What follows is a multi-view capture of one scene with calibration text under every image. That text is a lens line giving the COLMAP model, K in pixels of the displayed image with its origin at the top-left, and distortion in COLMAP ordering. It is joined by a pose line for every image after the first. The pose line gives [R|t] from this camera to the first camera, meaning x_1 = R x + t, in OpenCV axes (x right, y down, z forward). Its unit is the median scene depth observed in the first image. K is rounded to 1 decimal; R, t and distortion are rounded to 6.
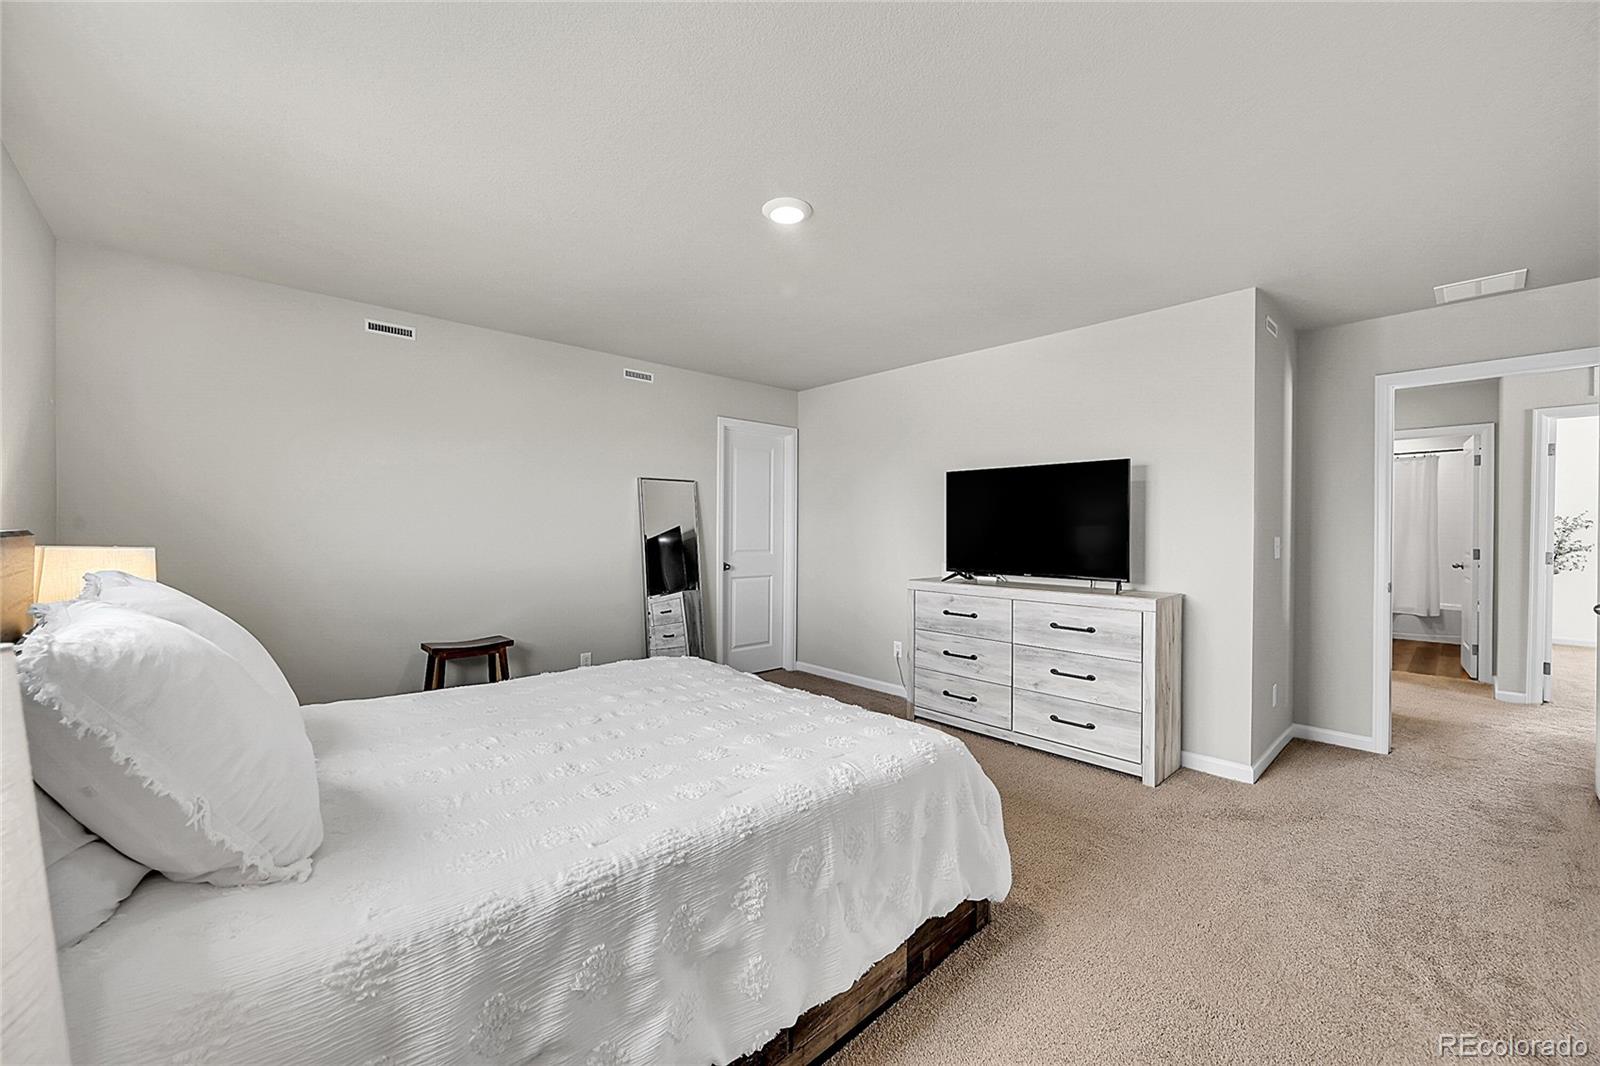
lens RADIAL K [[625.4, 0, 799.8], [0, 625.4, 532.6], [0, 0, 1]] dist [-0.000018, 0.000023]
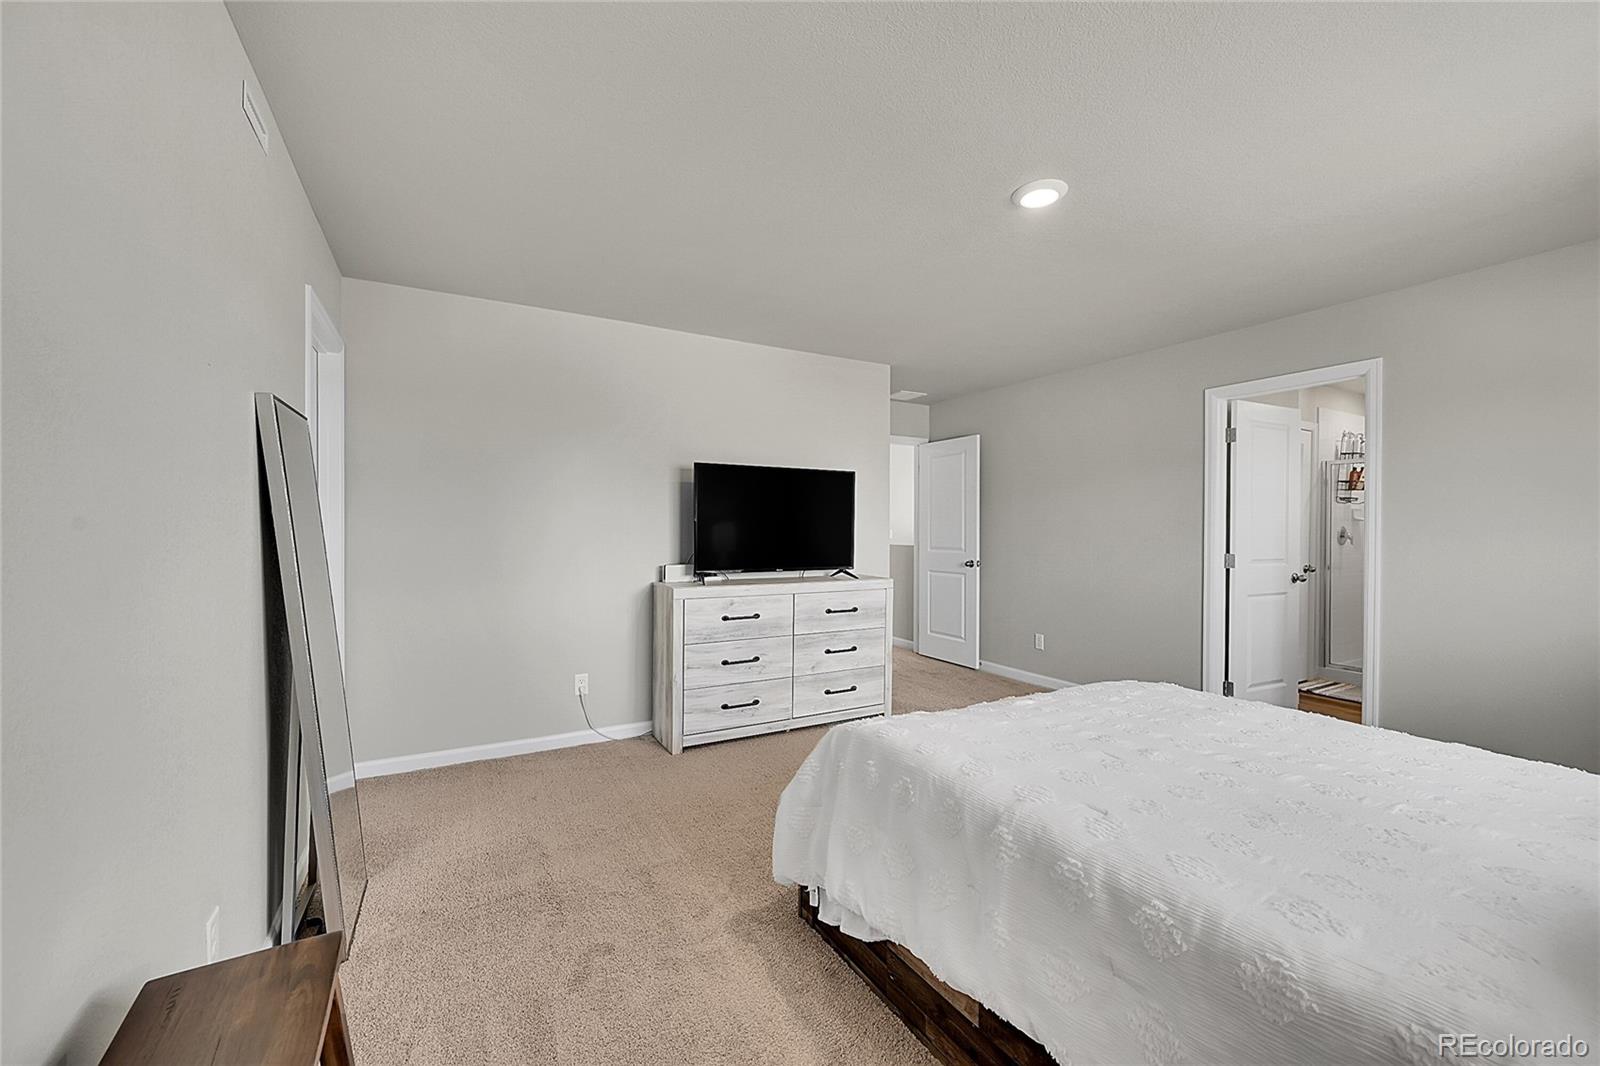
lens RADIAL K [[625.4, 0, 802.3], [0, 625.4, 531.7], [0, 0, 1]] dist [-0.000018, 0.000023]
pose [[0.227348, -0.009715, 0.973765, -0.667177], [-0.001090, 0.999947, 0.010231, -0.008119], [-0.973813, -0.003388, 0.227325, 0.731763]]
